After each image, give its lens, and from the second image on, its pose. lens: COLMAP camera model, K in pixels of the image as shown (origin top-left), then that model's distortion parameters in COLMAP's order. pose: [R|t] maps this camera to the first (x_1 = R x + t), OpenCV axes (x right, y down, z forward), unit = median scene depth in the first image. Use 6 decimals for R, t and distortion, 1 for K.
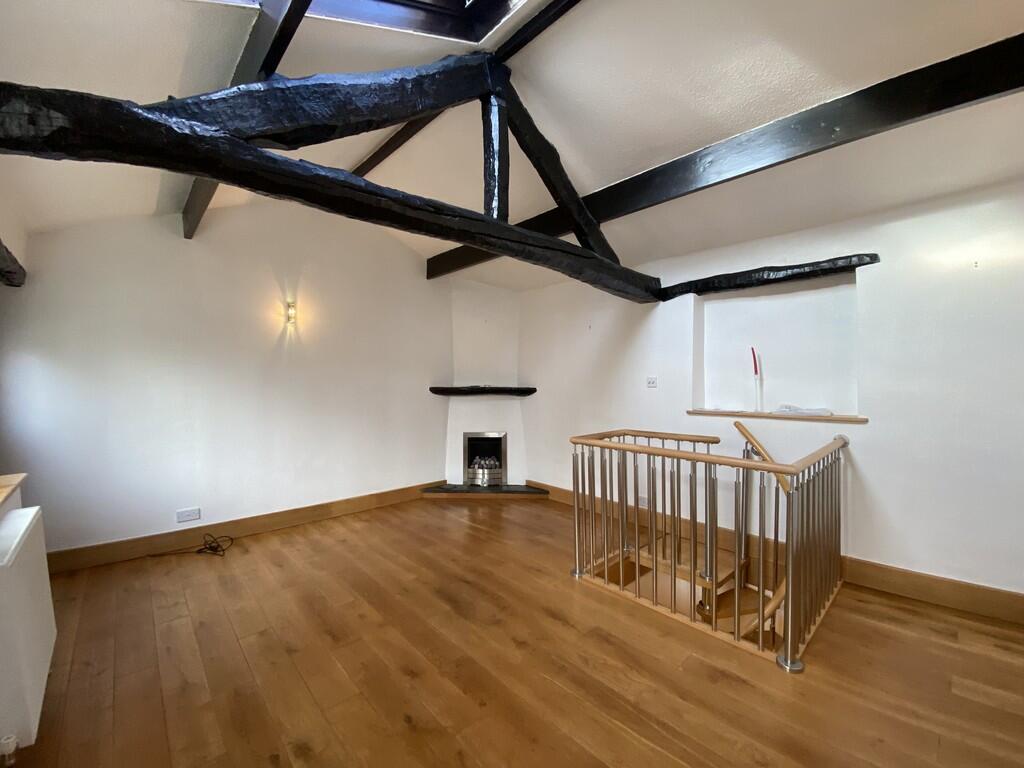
lens RADIAL K [[424.5, 0, 512.0], [0, 424.5, 384.0], [0, 0, 1]] dist [0.071031, -0.000101]
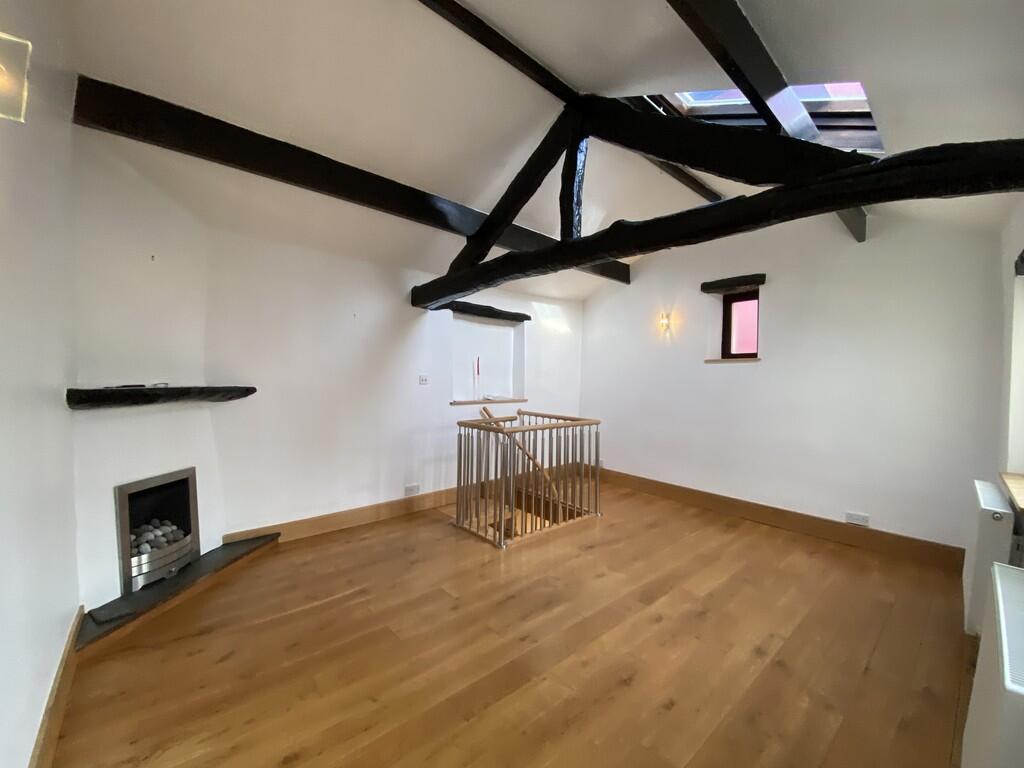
lens RADIAL K [[424.5, 0, 512.0], [0, 424.5, 384.0], [0, 0, 1]] dist [0.071031, -0.000101]
pose [[0.019454, -0.008914, 0.999771, -0.737598], [-0.002565, 0.999957, 0.008965, -0.002616], [-0.999807, -0.002739, 0.019430, 0.705899]]
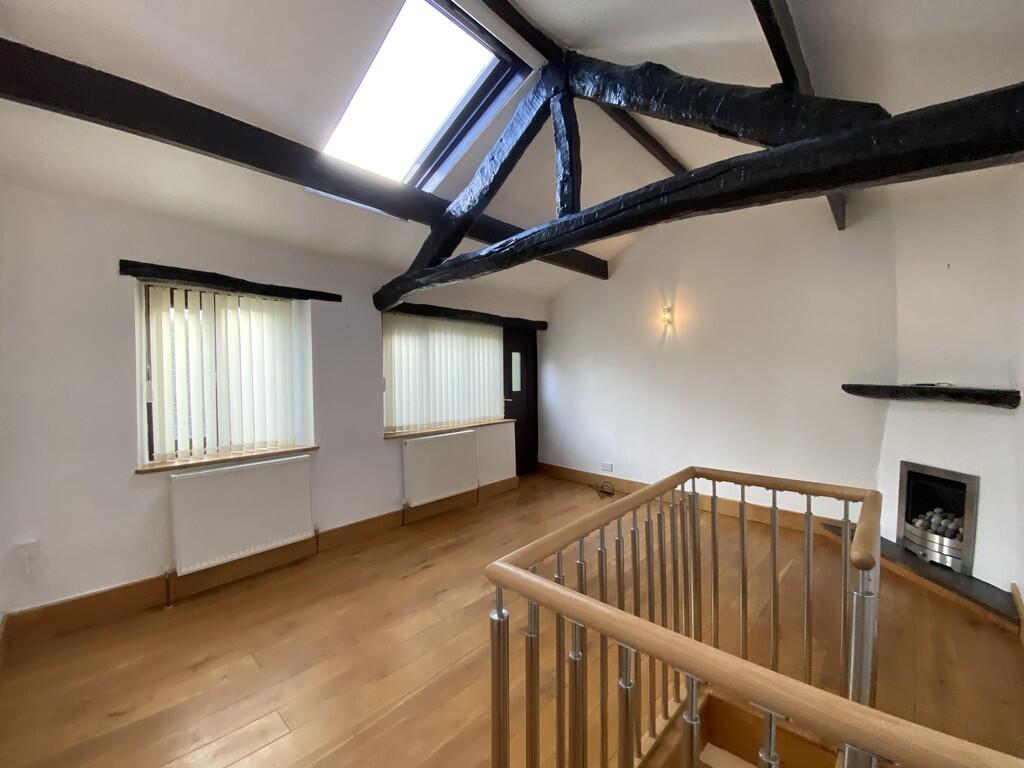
lens RADIAL K [[424.5, 0, 512.0], [0, 424.5, 384.0], [0, 0, 1]] dist [0.071031, -0.000101]
pose [[0.078713, 0.022909, -0.996634, 0.589935], [0.003799, 0.999722, 0.023280, -0.014614], [0.996890, -0.005619, 0.078604, 0.501943]]
